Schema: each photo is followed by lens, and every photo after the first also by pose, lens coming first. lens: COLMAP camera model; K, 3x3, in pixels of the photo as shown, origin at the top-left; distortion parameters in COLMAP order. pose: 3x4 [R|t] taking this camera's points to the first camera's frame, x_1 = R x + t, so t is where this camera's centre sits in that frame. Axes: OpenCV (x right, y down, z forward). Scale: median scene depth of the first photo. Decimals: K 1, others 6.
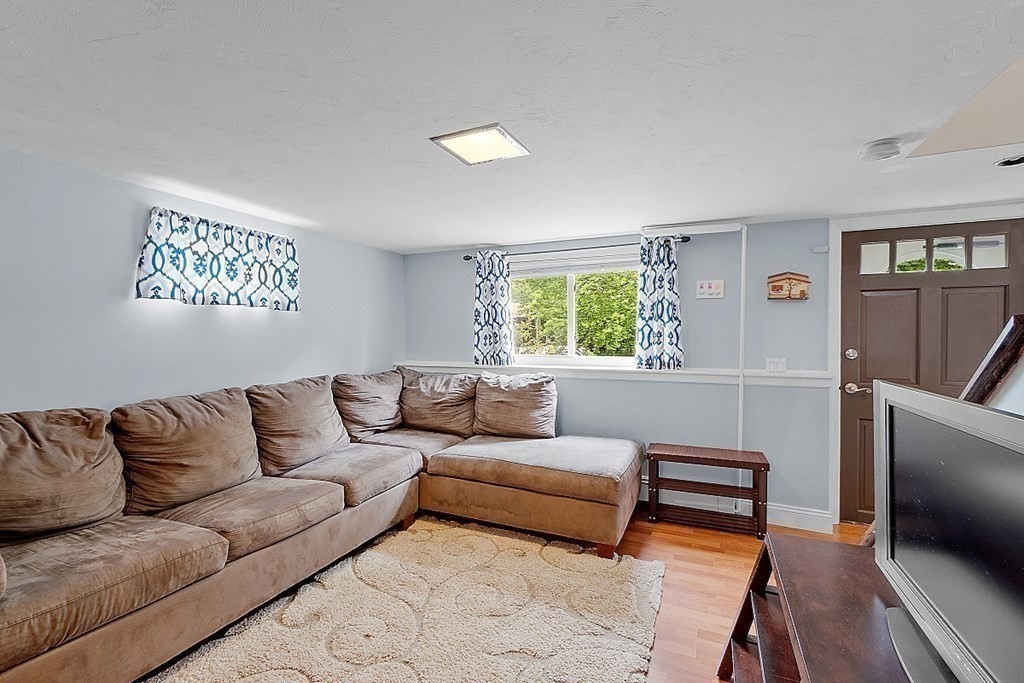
lens RADIAL K [[449.4, 0, 510.2], [0, 449.4, 339.1], [0, 0, 1]] dist [-0.003509, -0.000078]
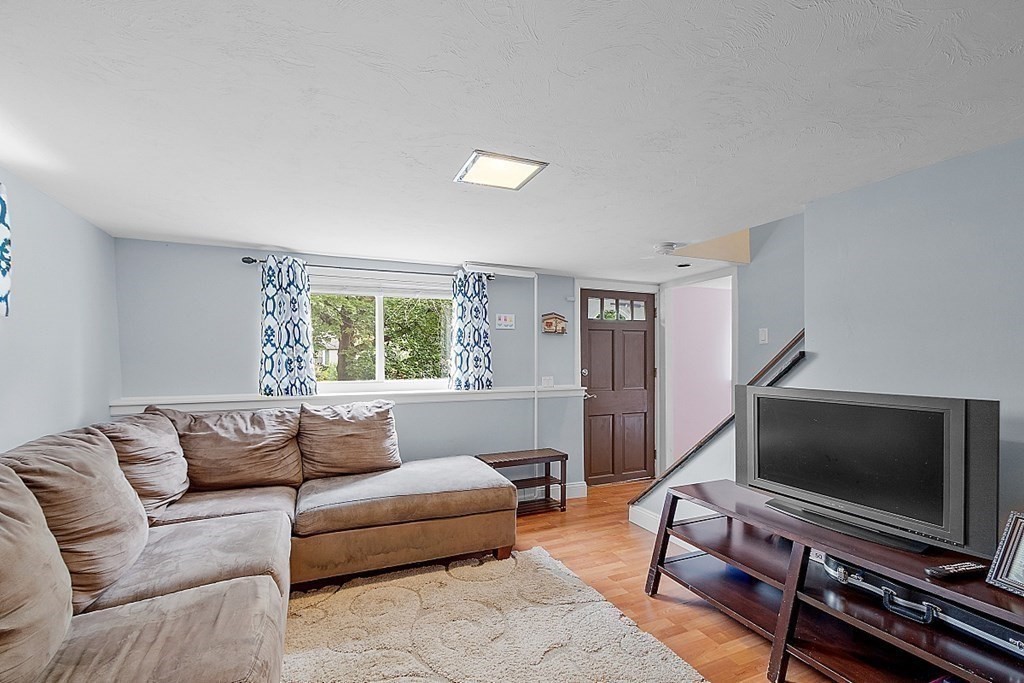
lens RADIAL K [[449.4, 0, 509.3], [0, 449.4, 360.4], [0, 0, 1]] dist [-0.003509, -0.000078]
pose [[0.674292, -0.002759, 0.738459, -0.454725], [0.005199, 0.999986, -0.001011, -0.004622], [-0.738446, 0.004521, 0.674297, 0.176781]]
